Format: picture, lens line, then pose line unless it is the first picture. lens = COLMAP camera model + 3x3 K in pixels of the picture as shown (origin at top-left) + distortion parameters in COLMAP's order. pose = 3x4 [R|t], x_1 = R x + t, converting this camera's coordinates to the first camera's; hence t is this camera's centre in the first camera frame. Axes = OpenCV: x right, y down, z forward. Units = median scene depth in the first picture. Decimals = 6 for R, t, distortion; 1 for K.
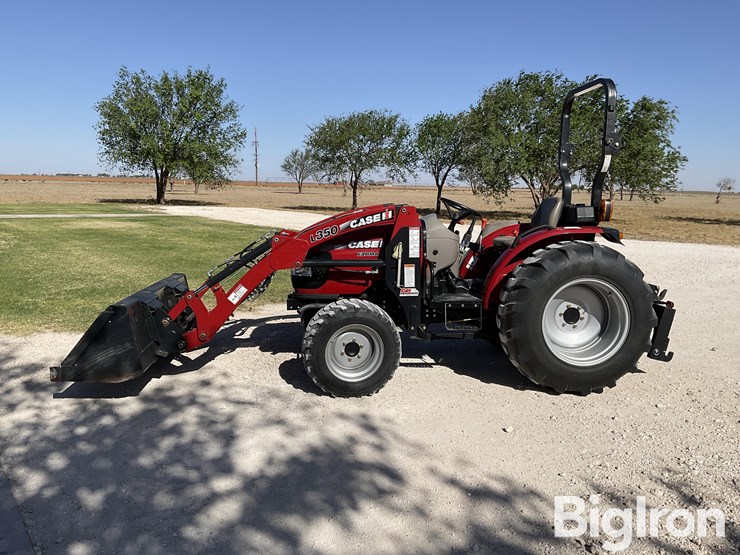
lens RADIAL K [[614.6, 0, 358.3], [0, 614.6, 273.2], [0, 0, 1]] dist [0.055397, -0.105503]
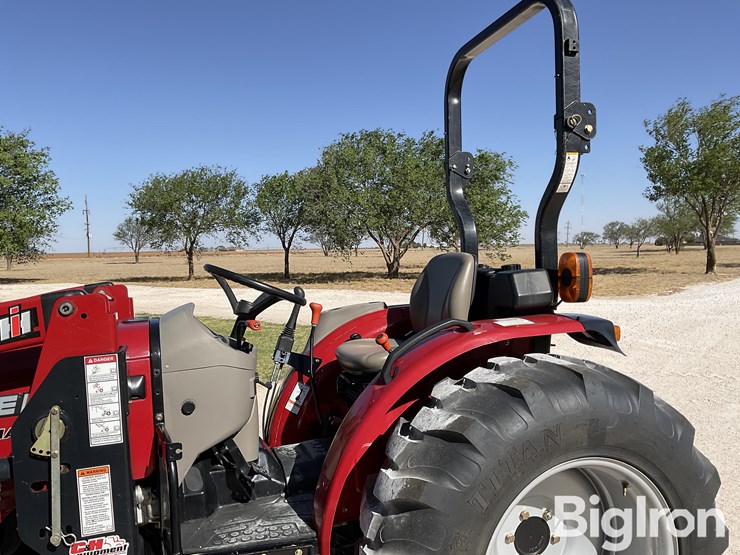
lens RADIAL K [[614.6, 0, 373.7], [0, 614.6, 271.3], [0, 0, 1]] dist [0.055397, -0.105503]
pose [[0.965045, -0.050784, 0.257117, 0.140032], [0.077390, 0.992518, -0.094434, -0.071765], [-0.250397, 0.111032, 0.961755, 0.583001]]
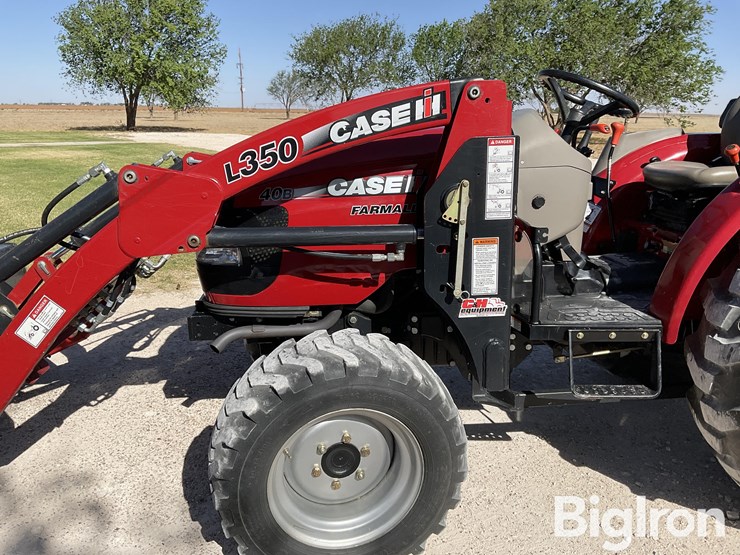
lens RADIAL K [[614.6, 0, 362.9], [0, 614.6, 281.4], [0, 0, 1]] dist [0.055397, -0.105503]
pose [[0.999726, -0.016298, 0.016779, -0.000771], [0.014026, 0.991728, 0.127592, -0.035022], [-0.018719, -0.127321, 0.991685, 0.573416]]
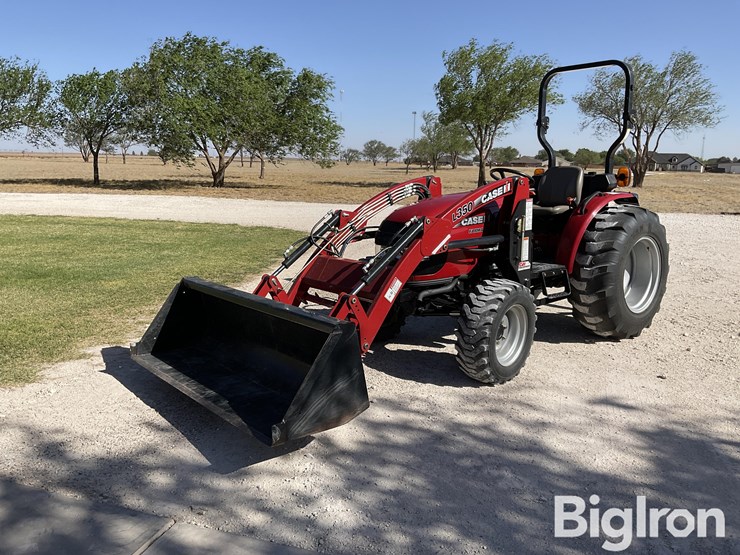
lens RADIAL K [[614.6, 0, 369.9], [0, 614.6, 282.3], [0, 0, 1]] dist [0.055397, -0.105503]
pose [[0.804242, -0.121958, 0.581654, -0.653482], [0.083353, 0.992191, 0.092786, -0.051901], [-0.588428, -0.026140, 0.808127, 0.324124]]
